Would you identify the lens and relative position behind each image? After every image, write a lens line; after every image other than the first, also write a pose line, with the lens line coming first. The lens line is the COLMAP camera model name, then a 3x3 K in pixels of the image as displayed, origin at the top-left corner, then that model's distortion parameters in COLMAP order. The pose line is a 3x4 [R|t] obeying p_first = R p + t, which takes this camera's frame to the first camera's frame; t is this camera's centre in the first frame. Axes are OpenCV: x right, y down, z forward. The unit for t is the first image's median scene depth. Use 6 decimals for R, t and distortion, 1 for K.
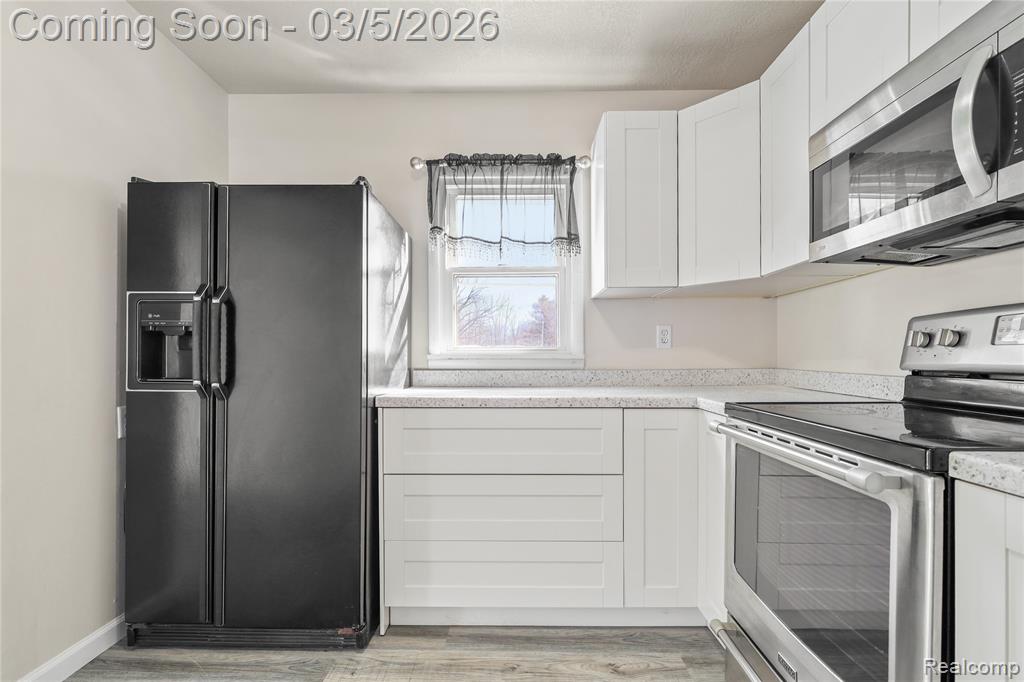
lens RADIAL K [[487.7, 0, 511.8], [0, 487.7, 361.8], [0, 0, 1]] dist [0.005096, 0.000110]
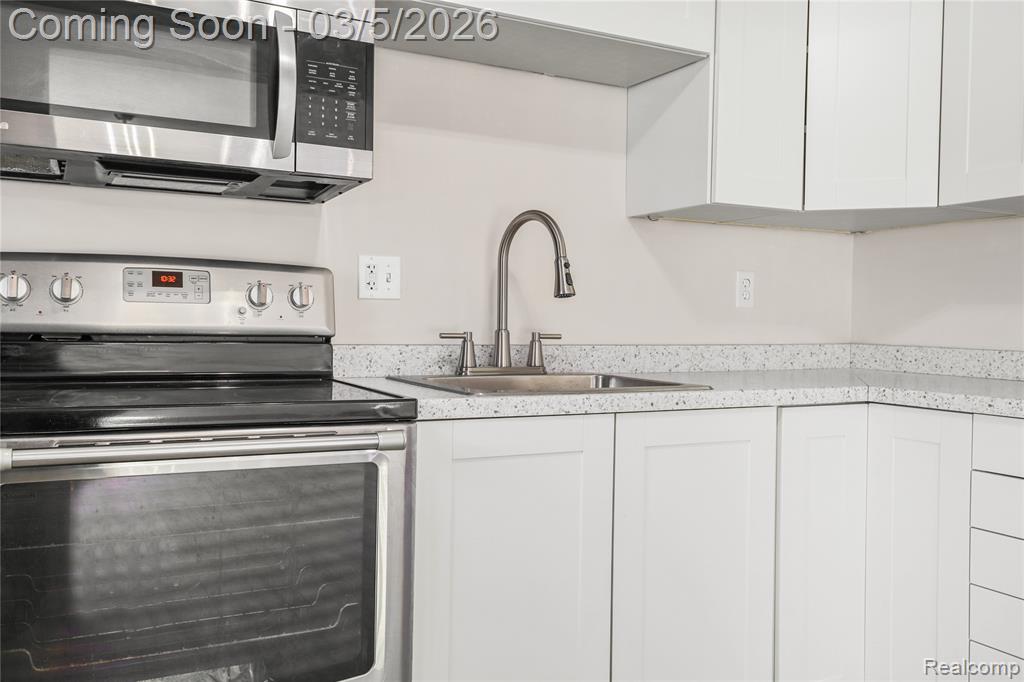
lens RADIAL K [[900.5, 0, 512.0], [0, 900.5, 341.0], [0, 0, 1]] dist [0.063497, 0.004886]
pose [[-0.464342, -0.024161, 0.885327, -0.499356], [-0.007675, 0.999700, 0.023257, -0.005387], [-0.885623, 0.004005, -0.464388, 0.781354]]
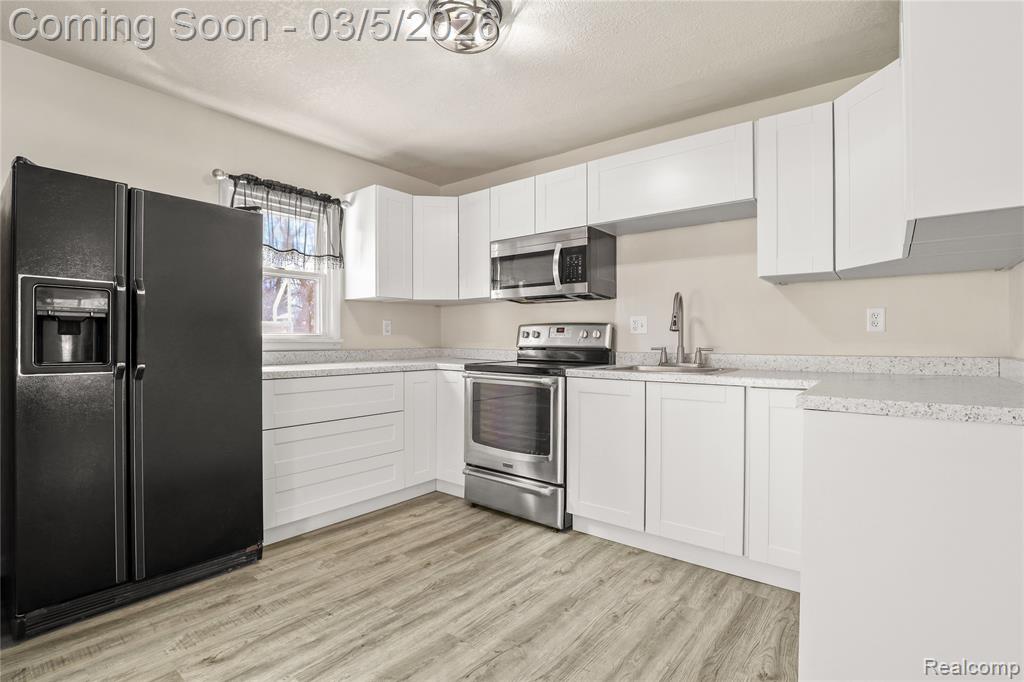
lens RADIAL K [[476.1, 0, 528.8], [0, 476.1, 345.3], [0, 0, 1]] dist [0.000581, -0.000094]
pose [[0.596281, -0.006231, 0.802751, -0.851854], [0.003174, 0.999980, 0.005403, -0.004078], [-0.802769, -0.000674, 0.596289, -0.343573]]
